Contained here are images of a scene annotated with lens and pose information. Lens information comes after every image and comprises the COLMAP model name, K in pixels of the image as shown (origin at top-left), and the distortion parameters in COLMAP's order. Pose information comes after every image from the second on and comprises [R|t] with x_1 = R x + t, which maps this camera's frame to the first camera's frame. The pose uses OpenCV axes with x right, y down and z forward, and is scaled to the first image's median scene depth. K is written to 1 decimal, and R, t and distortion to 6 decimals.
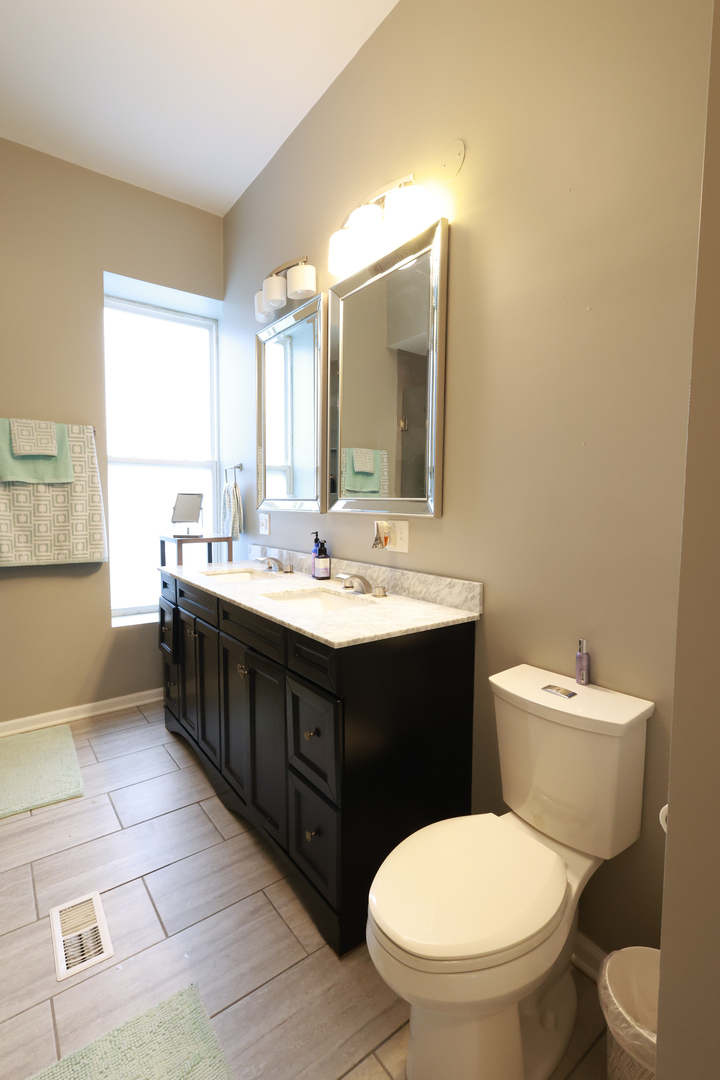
lens RADIAL K [[481.2, 0, 358.5], [0, 481.2, 532.7], [0, 0, 1]] dist [-0.009756, 0.000565]
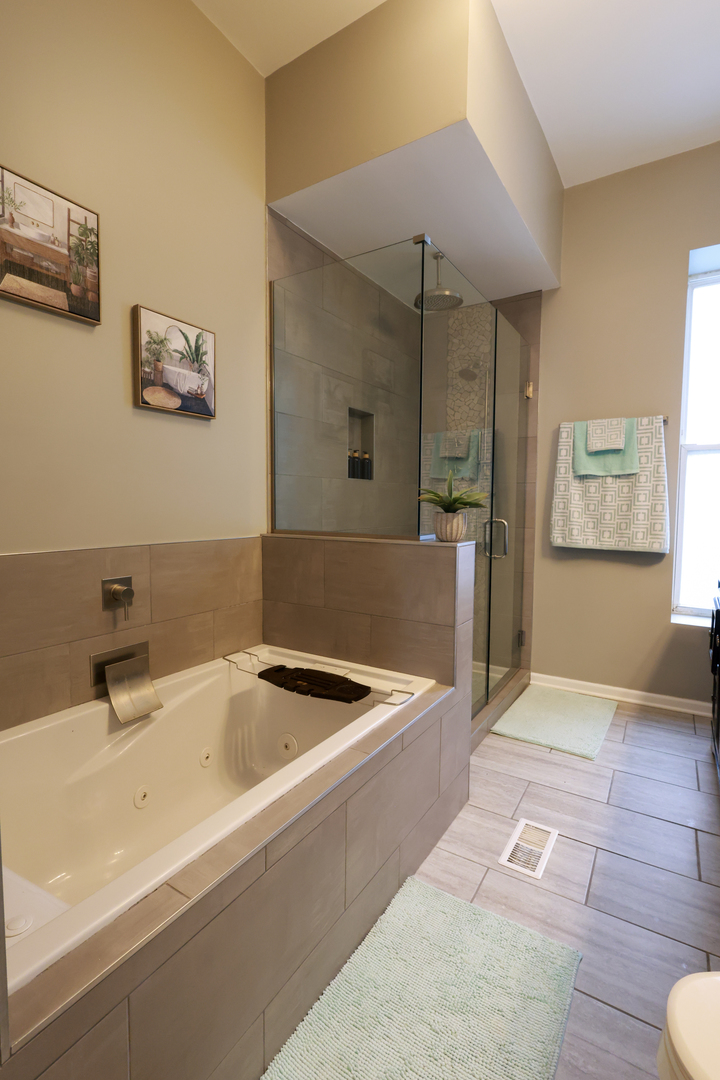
lens RADIAL K [[481.2, 0, 361.5], [0, 481.2, 529.8], [0, 0, 1]] dist [-0.009756, 0.000565]
pose [[0.378735, 0.051161, -0.924090, 0.146824], [-0.054957, 0.997952, 0.032727, 0.016202], [0.923872, 0.038390, 0.380771, 0.060217]]
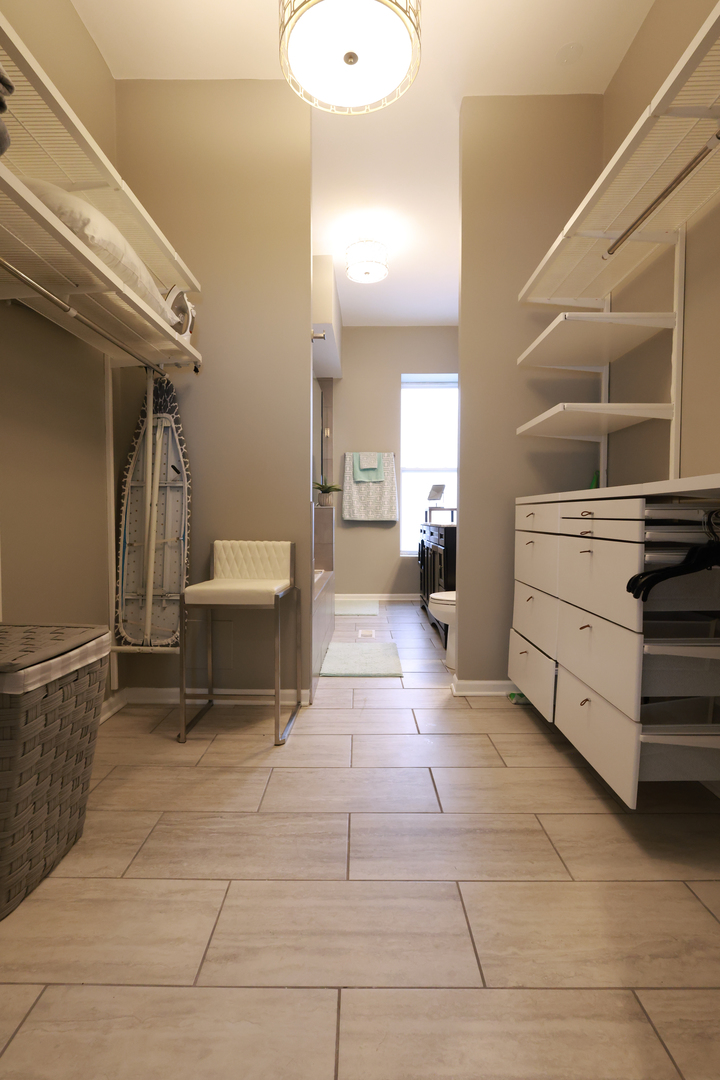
lens RADIAL K [[481.2, 0, 364.2], [0, 481.2, 536.6], [0, 0, 1]] dist [-0.009756, 0.000565]
pose [[0.816650, 0.020603, -0.576765, 0.535109], [-0.028962, 0.999566, -0.005301, 0.149019], [0.576406, 0.021033, 0.816893, -0.732933]]
